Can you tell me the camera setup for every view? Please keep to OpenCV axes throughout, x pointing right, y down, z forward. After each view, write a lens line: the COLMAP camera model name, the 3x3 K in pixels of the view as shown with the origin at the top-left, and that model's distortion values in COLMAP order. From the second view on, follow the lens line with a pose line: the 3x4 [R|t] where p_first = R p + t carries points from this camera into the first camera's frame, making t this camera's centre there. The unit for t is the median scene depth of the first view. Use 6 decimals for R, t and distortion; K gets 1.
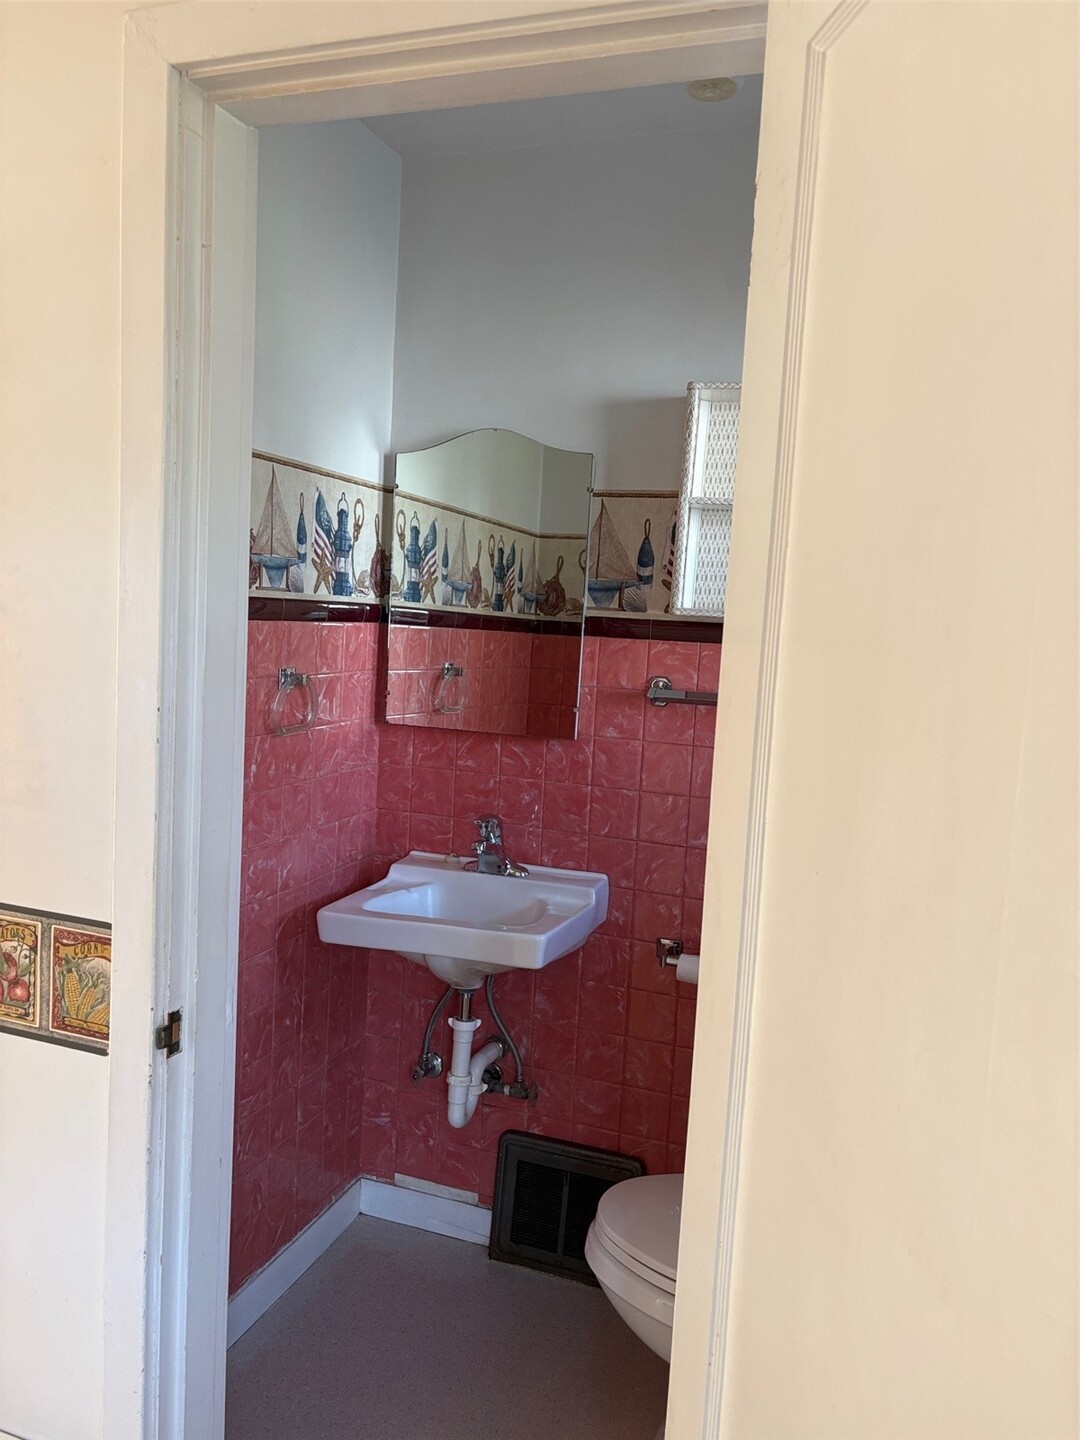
lens RADIAL K [[1092.1, 0, 539.7], [0, 1092.1, 720.5], [0, 0, 1]] dist [0.043256, -0.044986]
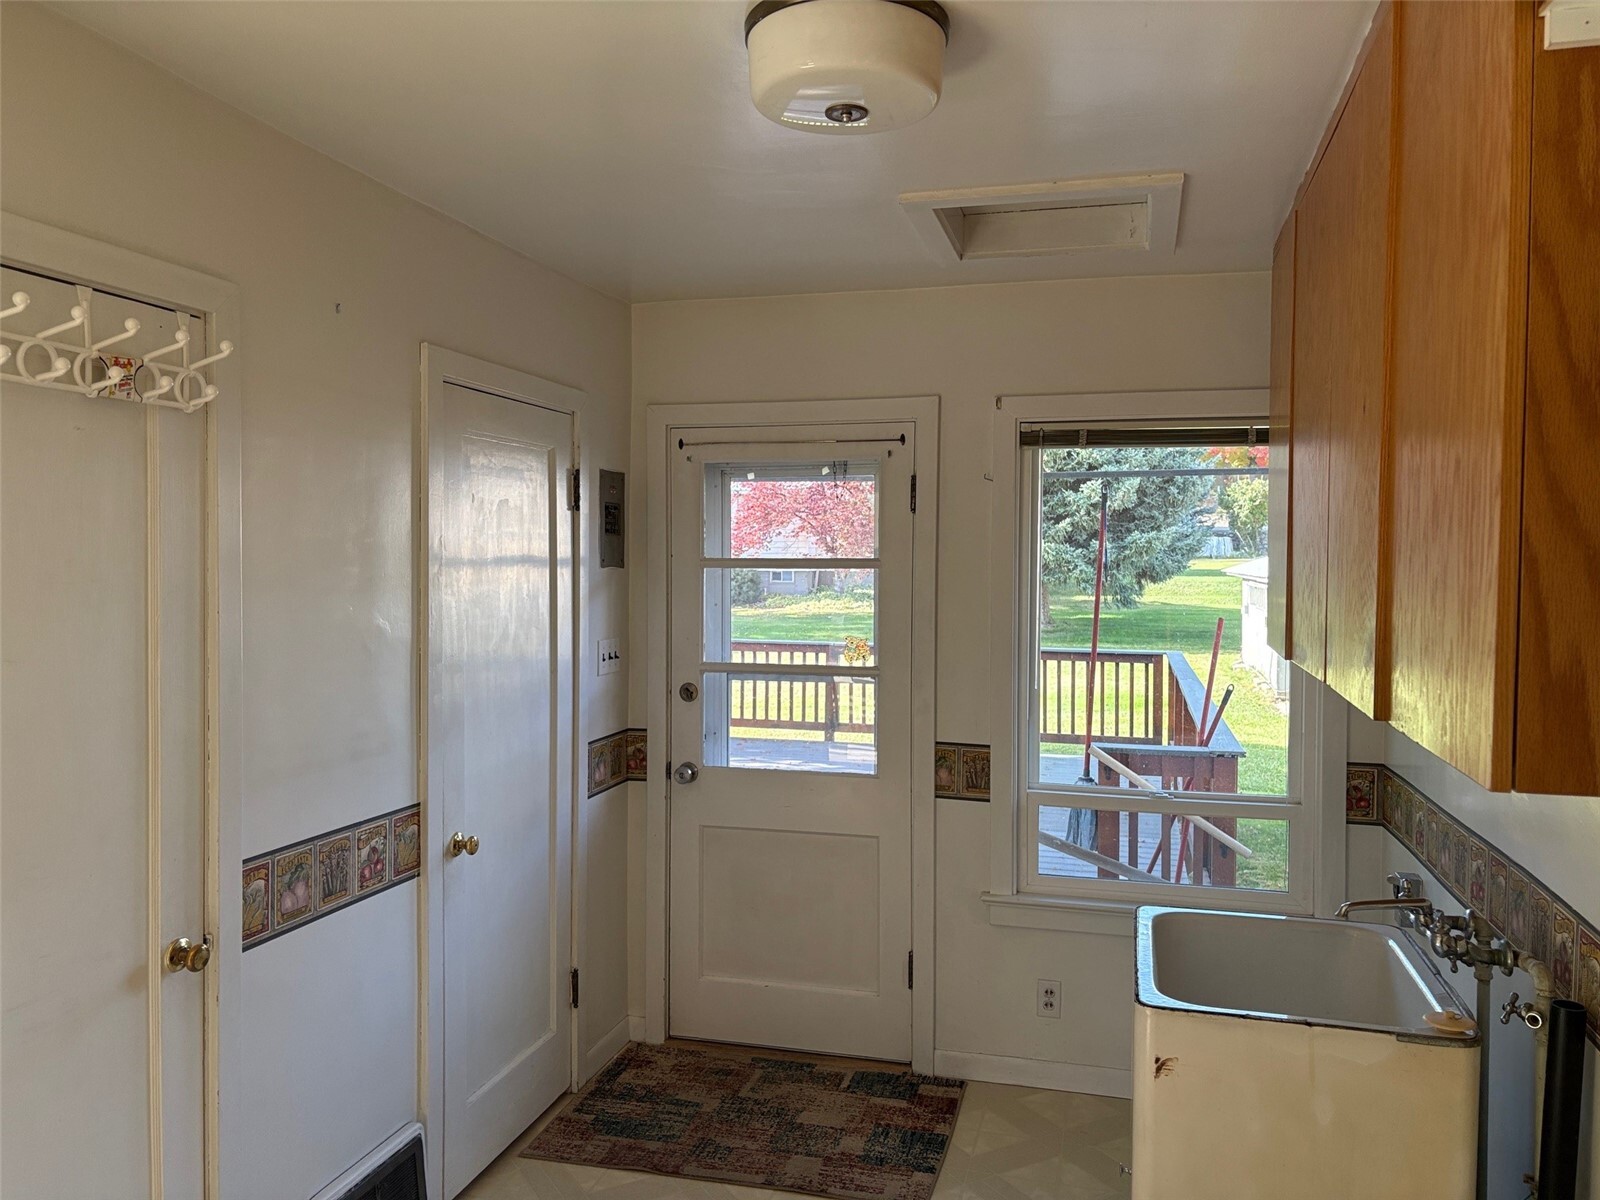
lens RADIAL K [[1213.5, 0, 801.1], [0, 1213.5, 599.9], [0, 0, 1]] dist [0.043256, -0.044986]
pose [[-0.077571, -0.085296, 0.993331, -2.396283], [0.089013, 0.991762, 0.092113, -0.282332], [-0.993005, 0.095565, -0.069339, 0.450450]]
